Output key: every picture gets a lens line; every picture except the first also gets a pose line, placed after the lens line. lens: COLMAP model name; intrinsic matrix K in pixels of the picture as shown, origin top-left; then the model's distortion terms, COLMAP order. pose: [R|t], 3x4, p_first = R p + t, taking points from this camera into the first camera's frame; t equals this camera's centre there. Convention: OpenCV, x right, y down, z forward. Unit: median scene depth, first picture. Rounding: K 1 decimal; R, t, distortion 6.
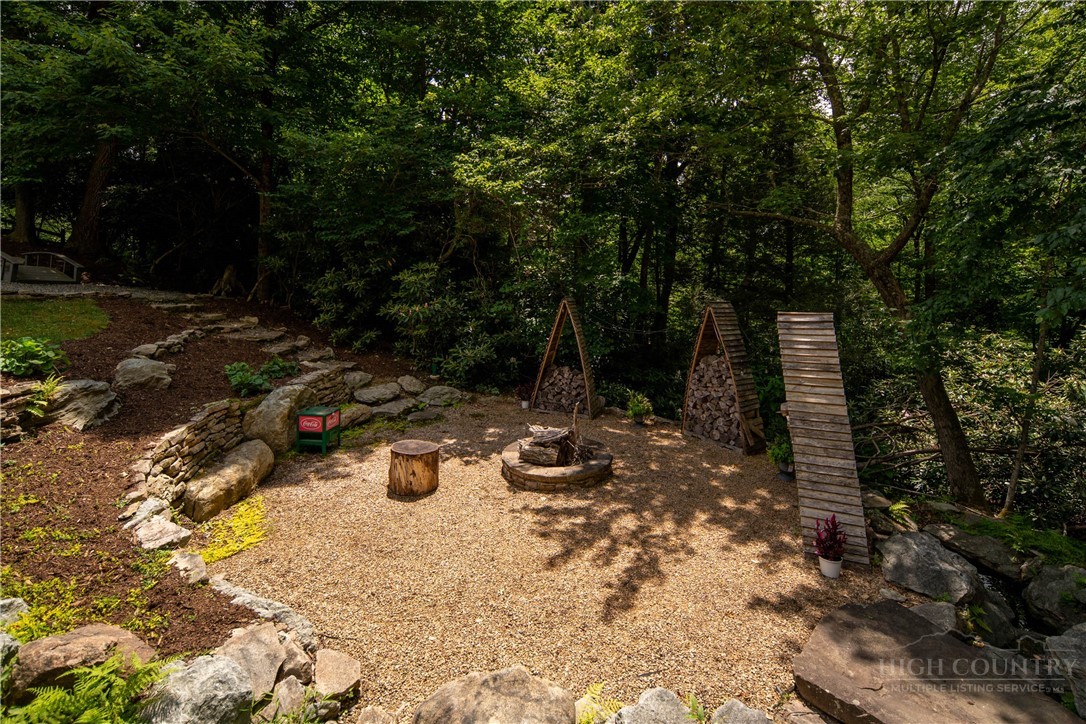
lens RADIAL K [[486.2, 0, 549.7], [0, 486.2, 307.1], [0, 0, 1]] dist [0.002033, -0.000643]
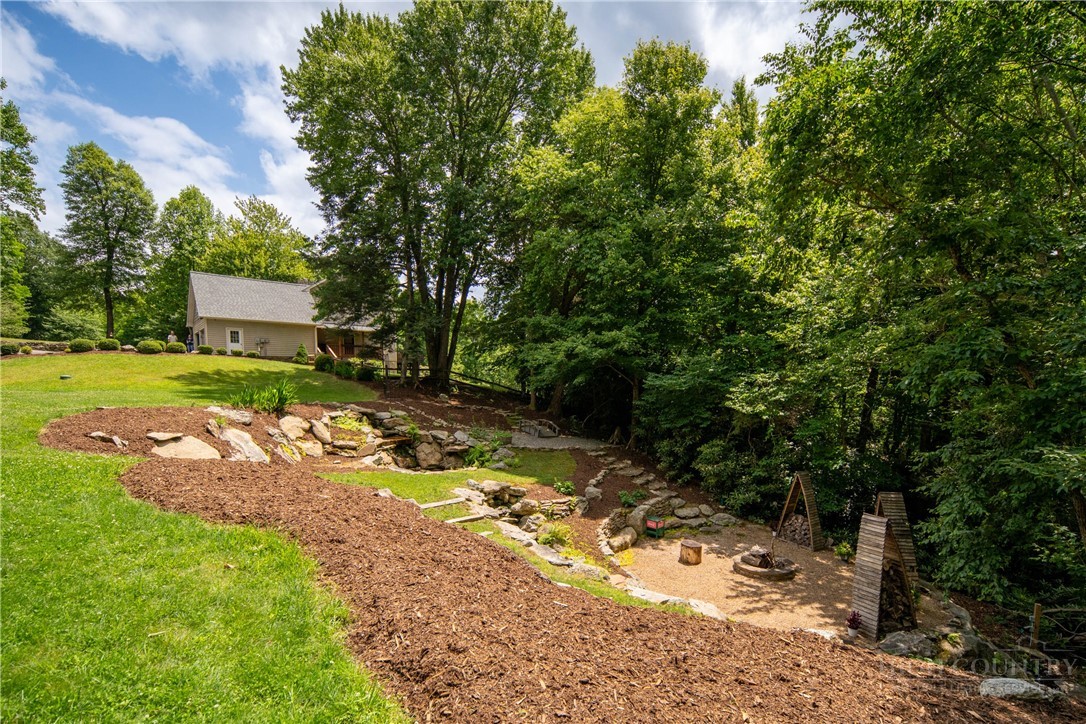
lens RADIAL K [[486.2, 0, 549.9], [0, 486.2, 401.8], [0, 0, 1]] dist [0.002033, -0.000643]
pose [[0.764561, 0.019207, -0.644265, 0.595888], [-0.024010, 0.999711, 0.001310, -0.322078], [0.644104, 0.014468, 0.764801, -1.045581]]
